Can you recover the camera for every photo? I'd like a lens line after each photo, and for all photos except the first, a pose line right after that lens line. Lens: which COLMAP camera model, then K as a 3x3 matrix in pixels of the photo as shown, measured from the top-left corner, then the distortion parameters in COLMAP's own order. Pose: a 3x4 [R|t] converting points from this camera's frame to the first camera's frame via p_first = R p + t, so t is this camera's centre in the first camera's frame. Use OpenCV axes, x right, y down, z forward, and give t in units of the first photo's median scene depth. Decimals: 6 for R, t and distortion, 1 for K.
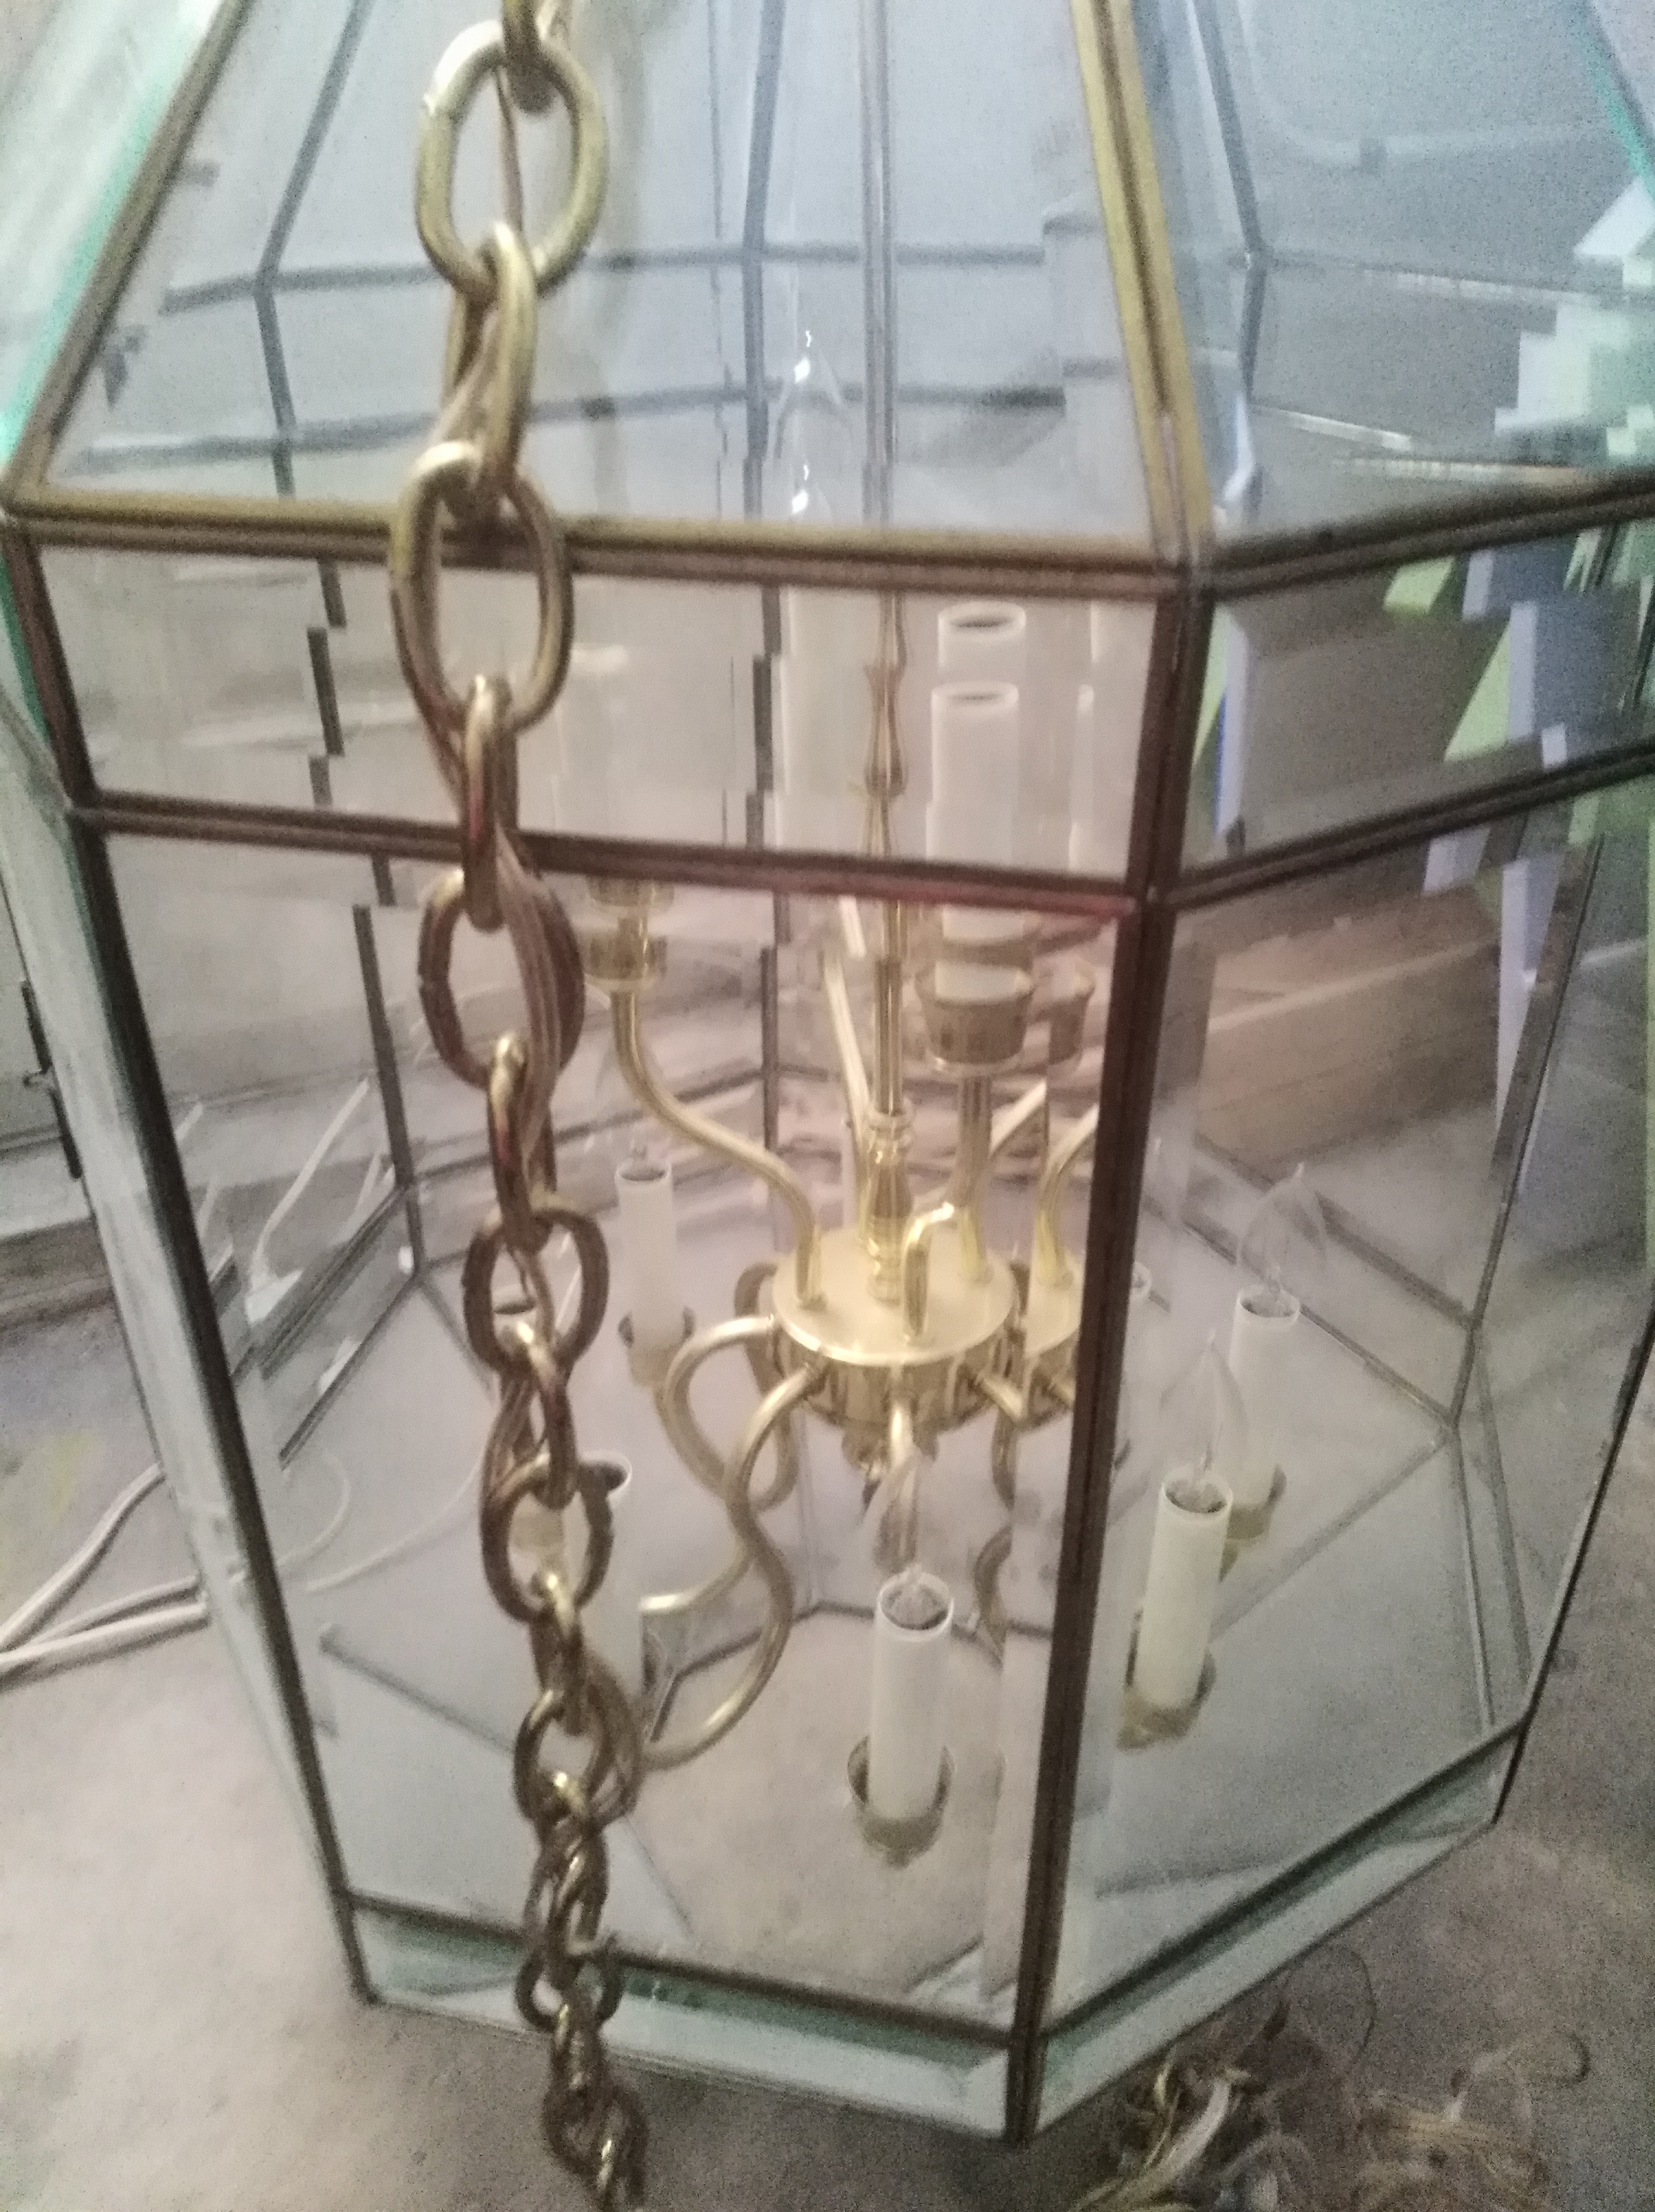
lens RADIAL K [[1727.0, 0, 827.5], [0, 1727.0, 1106.0], [0, 0, 1]] dist [-0.002108, -0.002620]
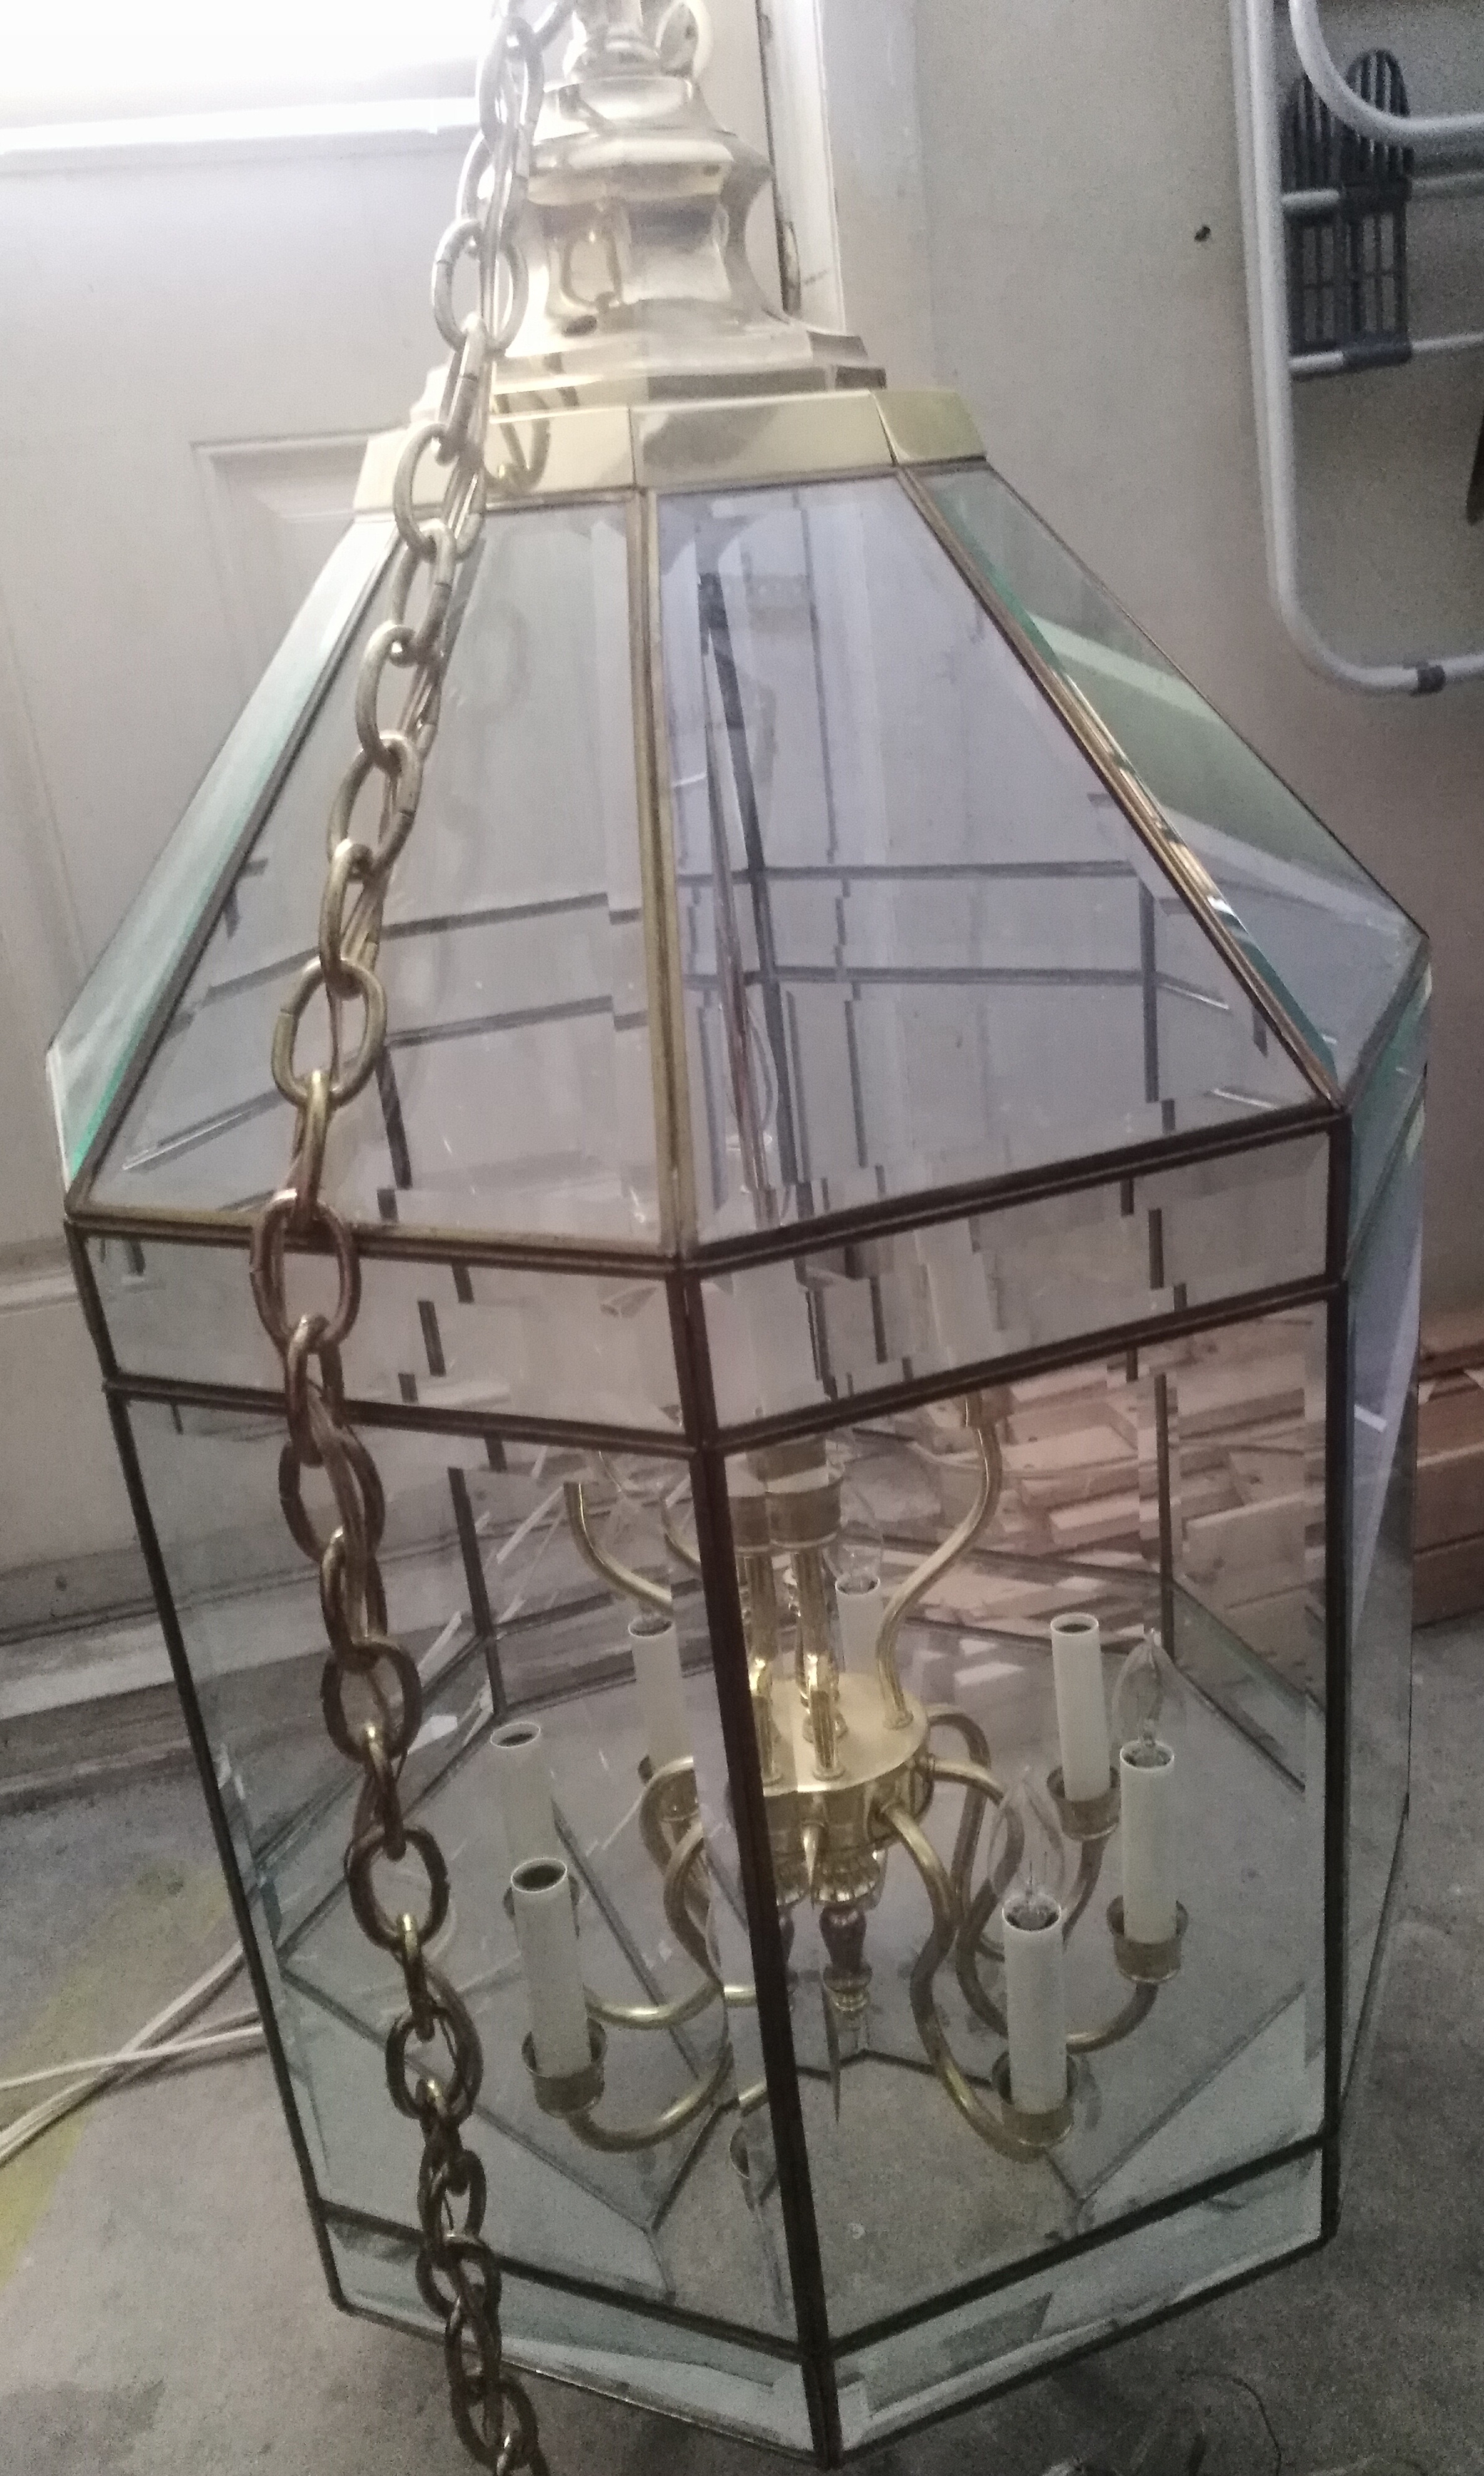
lens RADIAL K [[1946.7, 0, 820.2], [0, 1946.7, 1241.6], [0, 0, 1]] dist [-0.003520, -0.000590]
pose [[0.981949, -0.015233, -0.188533, 0.423603], [-0.015412, 0.986994, -0.160015, -0.015830], [0.188519, 0.160032, 0.968943, -0.493157]]
